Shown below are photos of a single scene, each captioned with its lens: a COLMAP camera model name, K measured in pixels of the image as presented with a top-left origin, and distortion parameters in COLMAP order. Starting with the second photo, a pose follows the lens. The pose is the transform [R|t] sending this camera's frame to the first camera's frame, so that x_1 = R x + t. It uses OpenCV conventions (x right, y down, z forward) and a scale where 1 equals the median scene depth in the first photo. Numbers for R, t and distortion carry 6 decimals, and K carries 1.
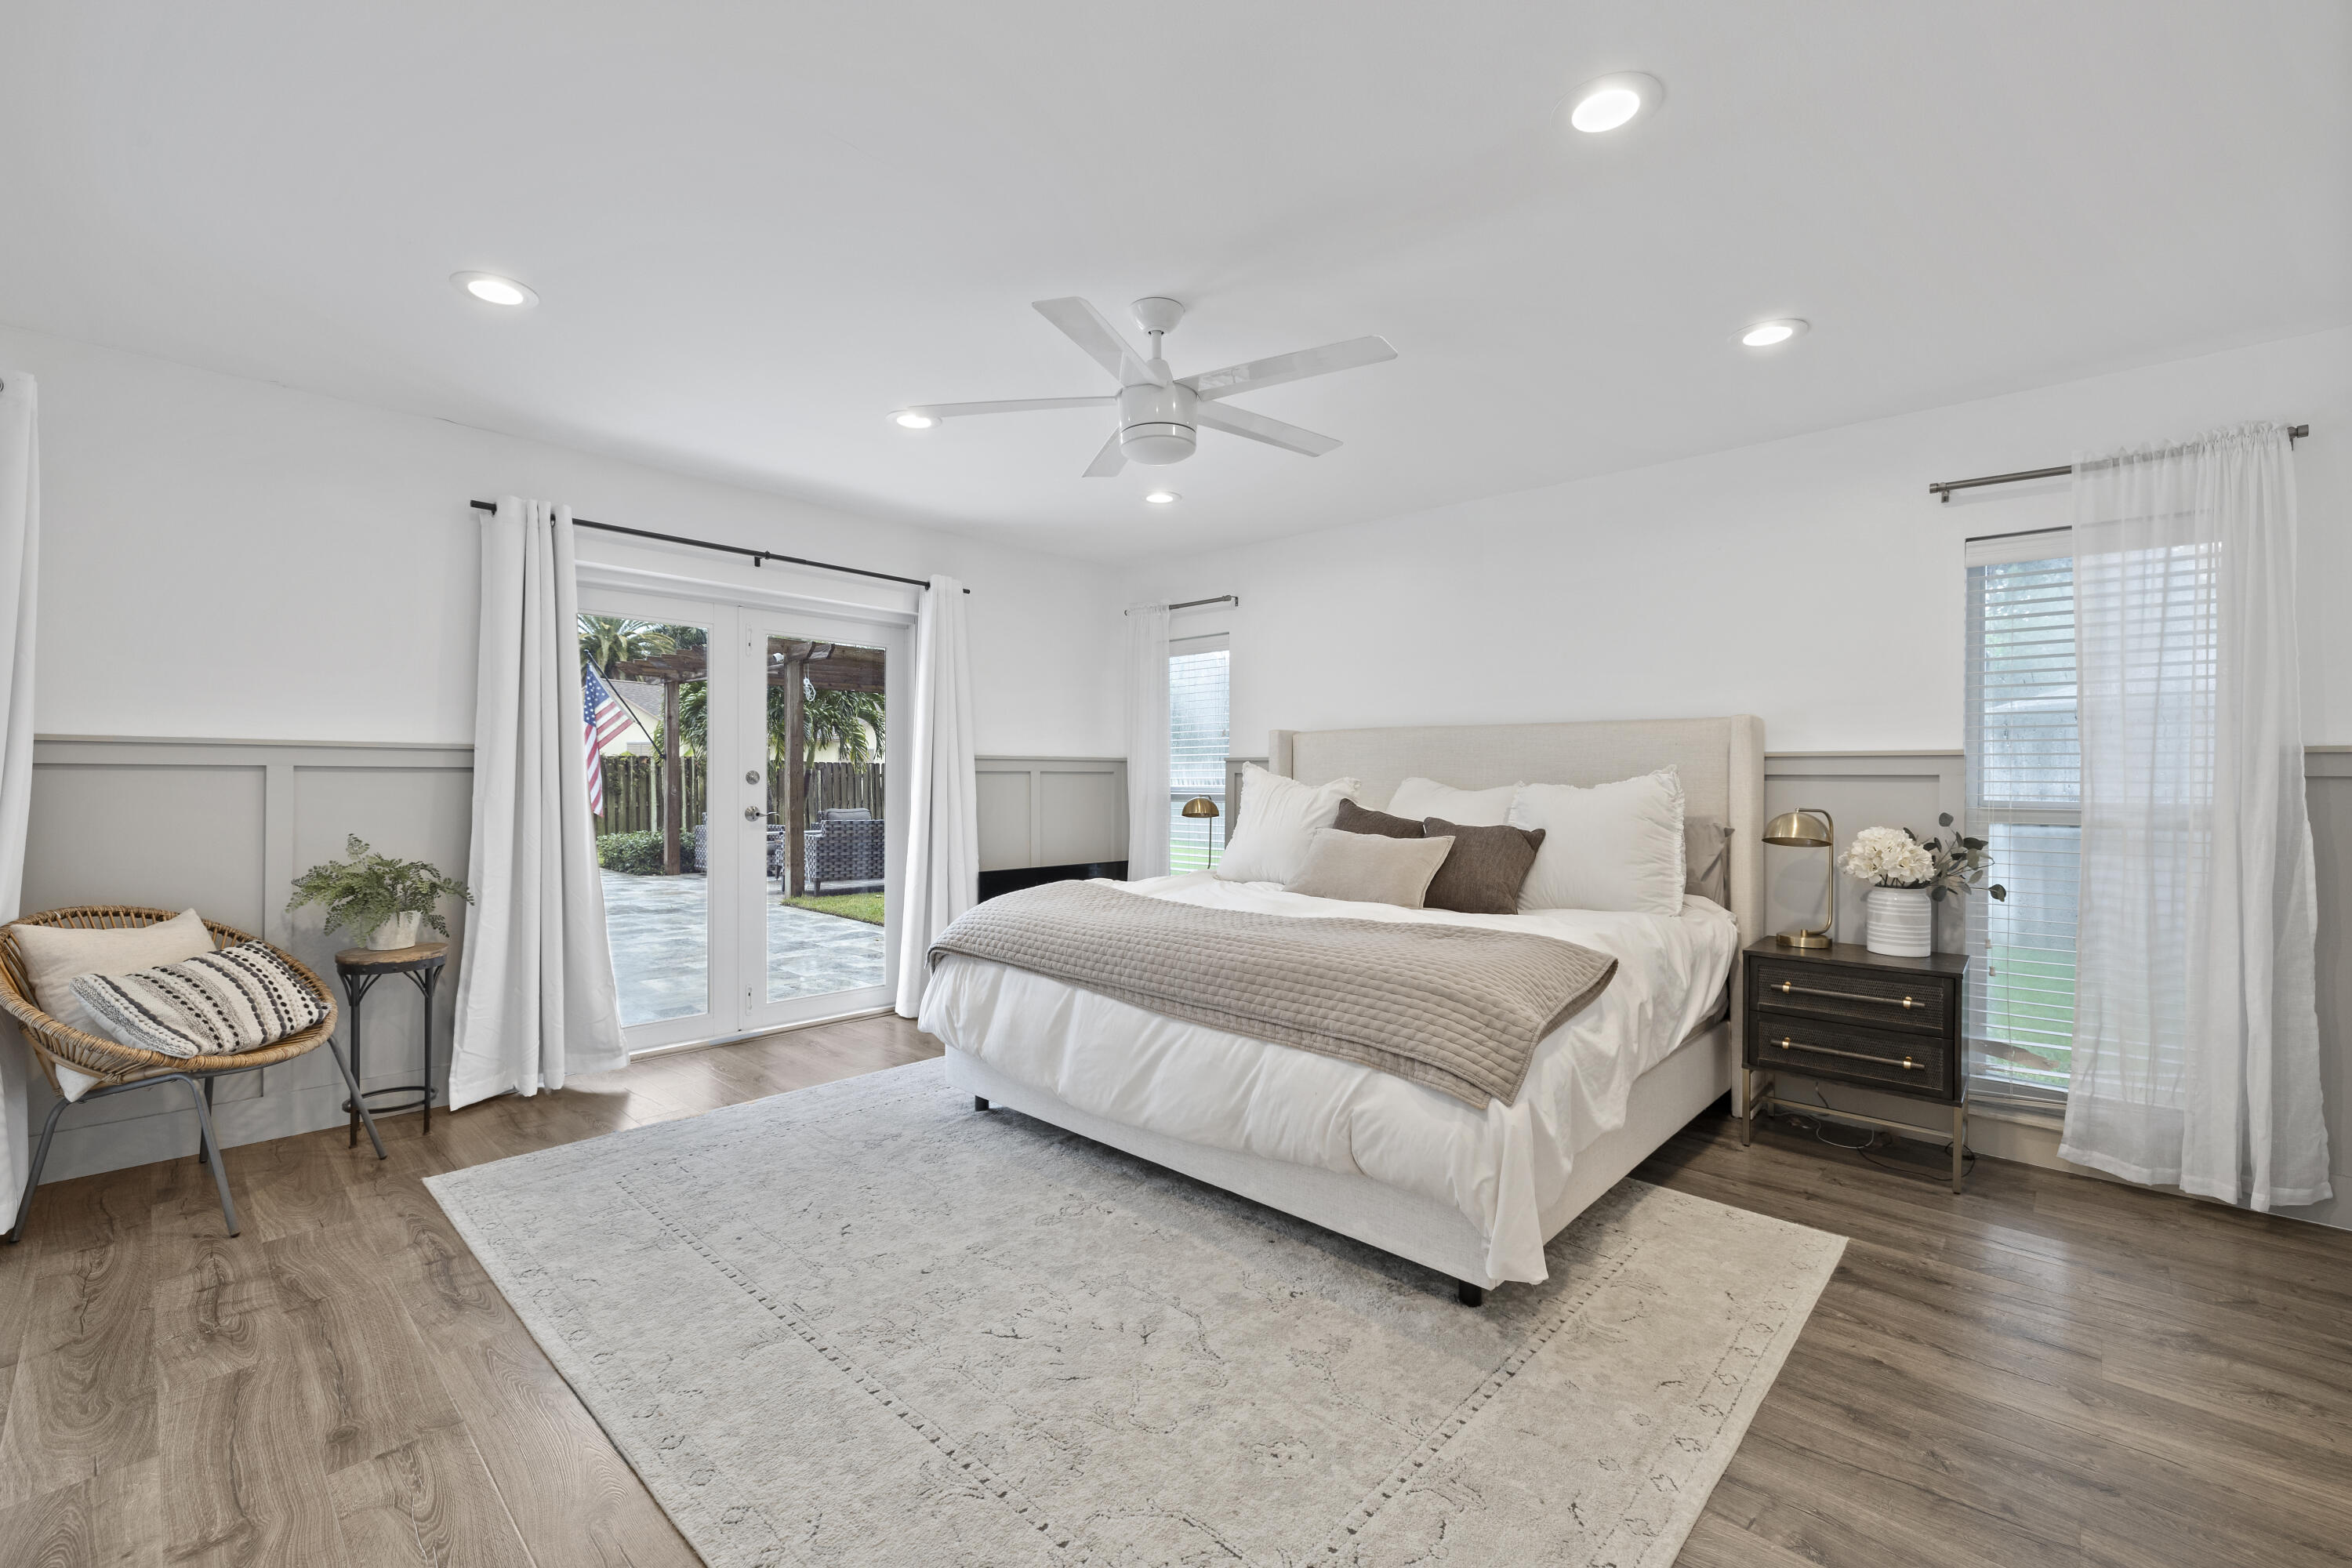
lens RADIAL K [[976.9, 0, 1176.0], [0, 976.9, 784.0], [0, 0, 1]] dist [0.001297, 0.000169]
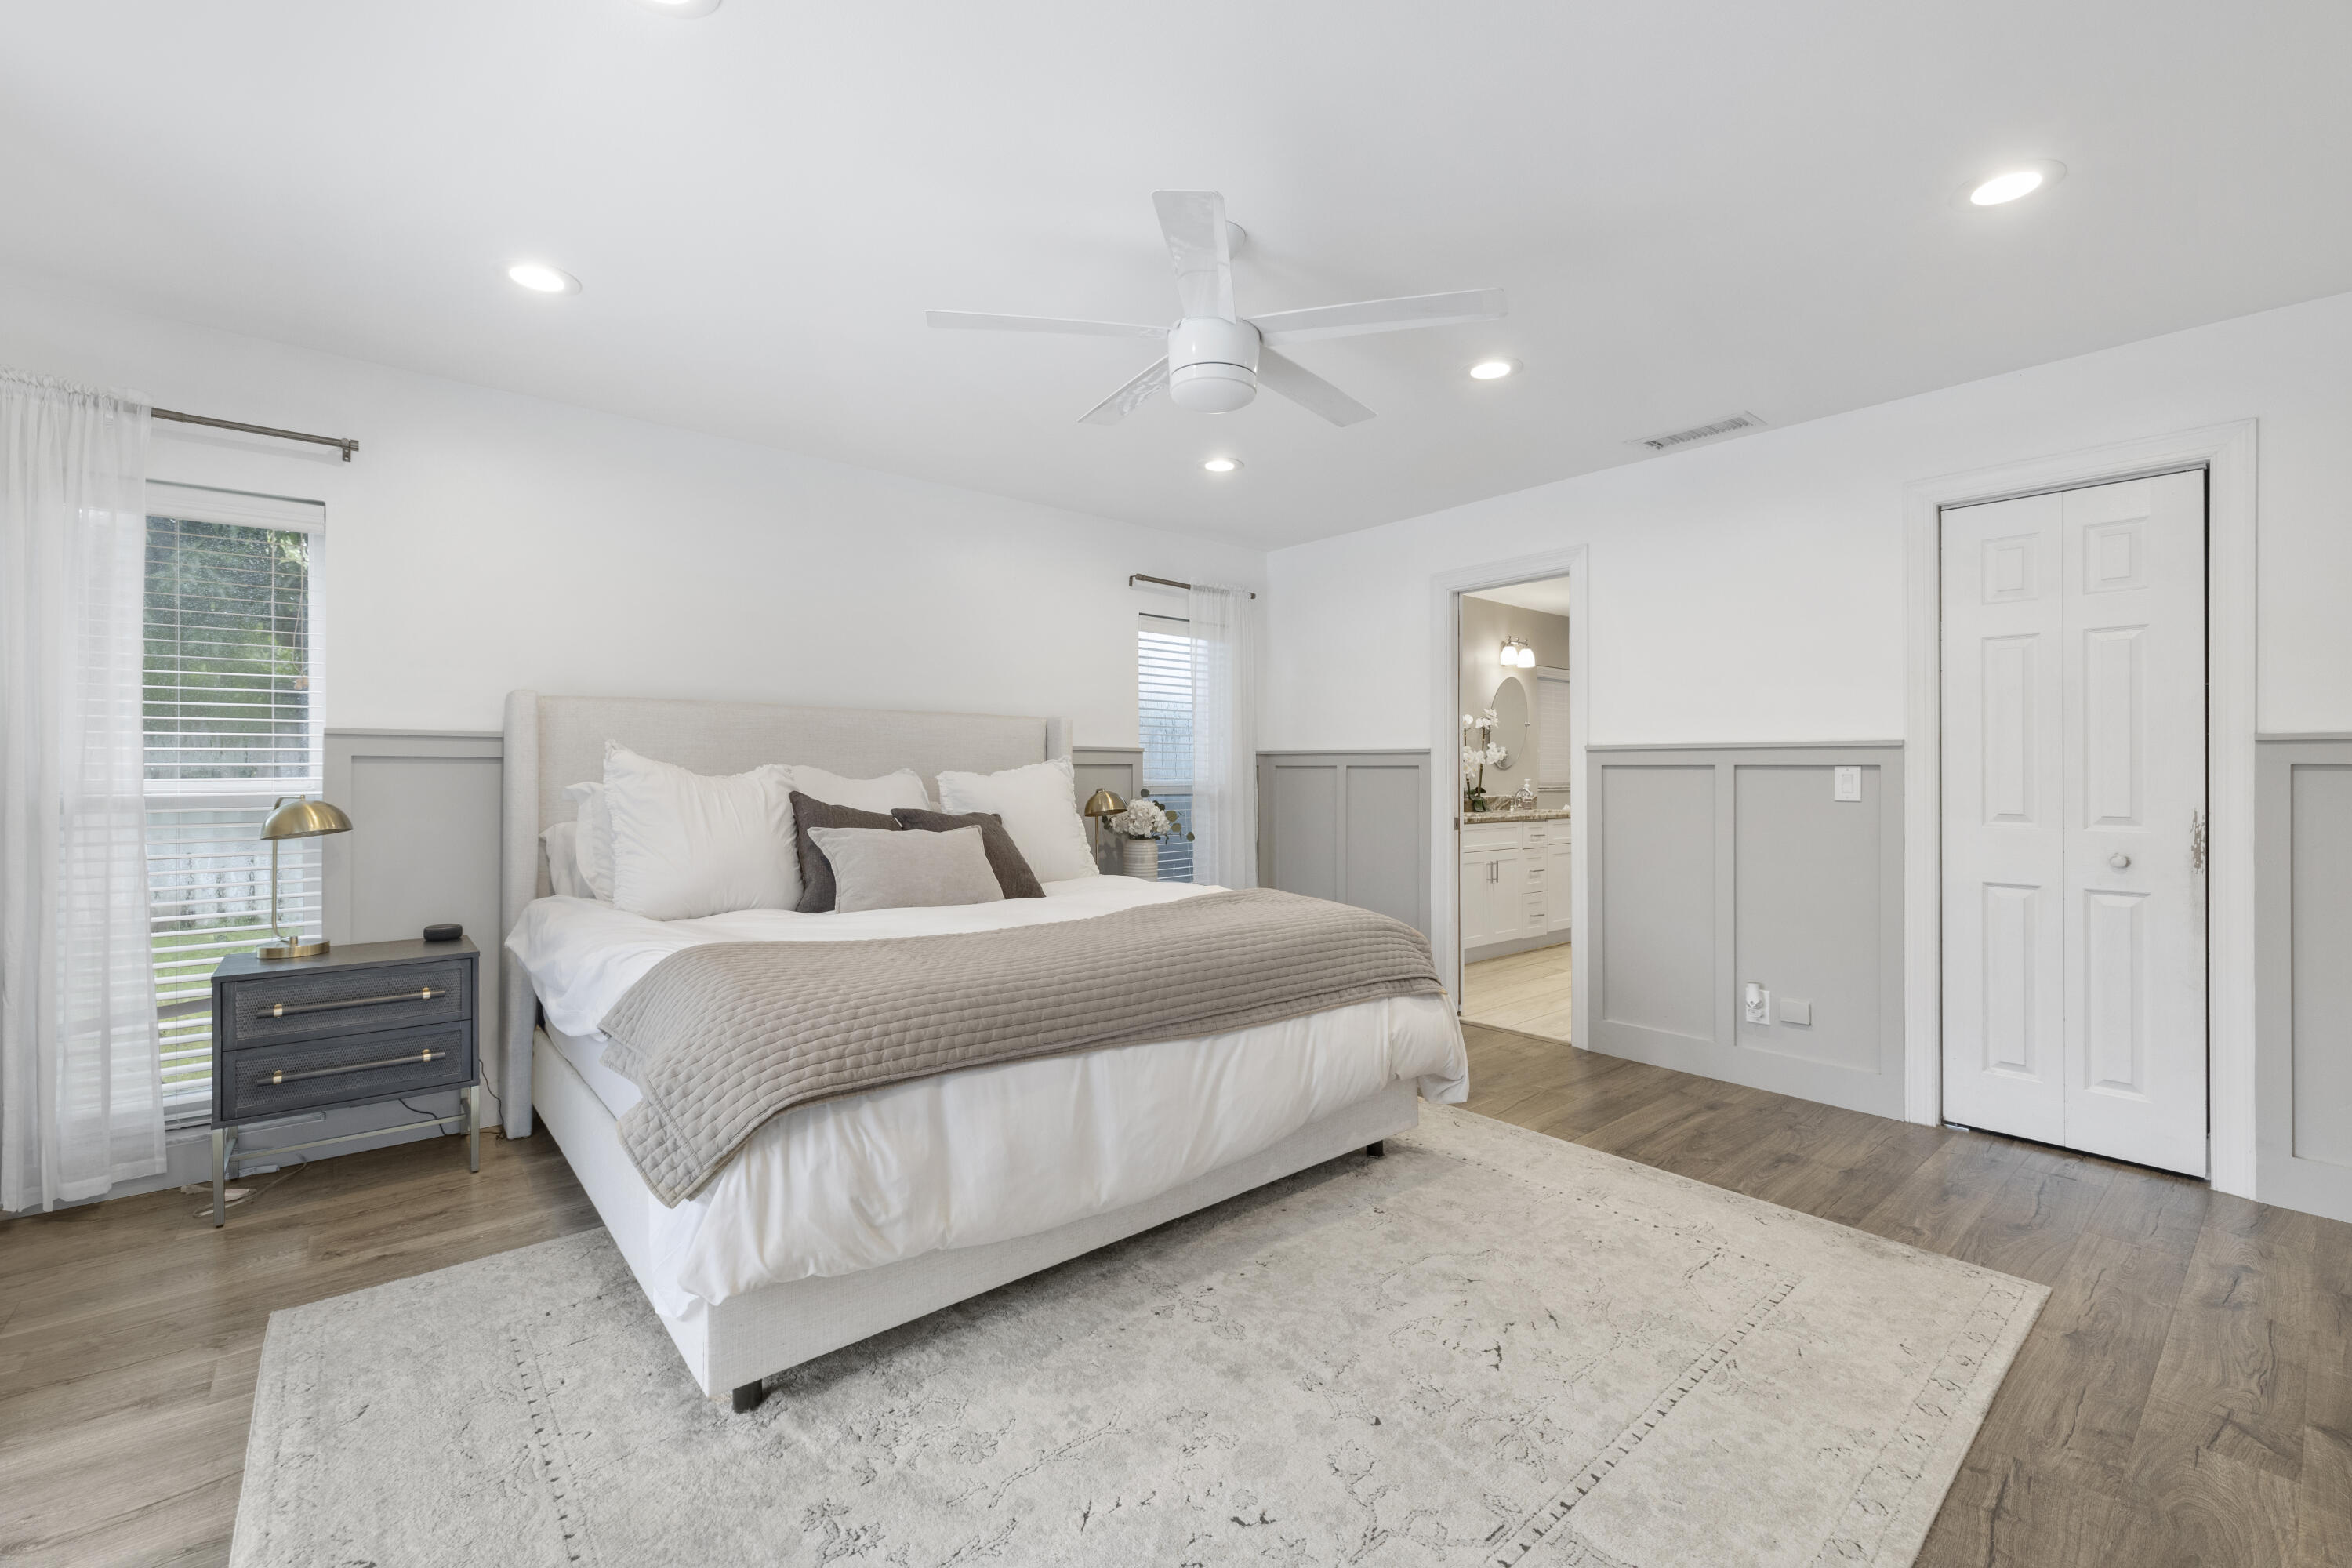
lens RADIAL K [[976.9, 0, 1176.0], [0, 976.9, 784.0], [0, 0, 1]] dist [0.001297, 0.000169]
pose [[0.119578, -0.015115, 0.992710, -0.940283], [0.004840, 0.999881, 0.014641, -0.002108], [-0.992813, 0.003054, 0.119637, 0.984865]]
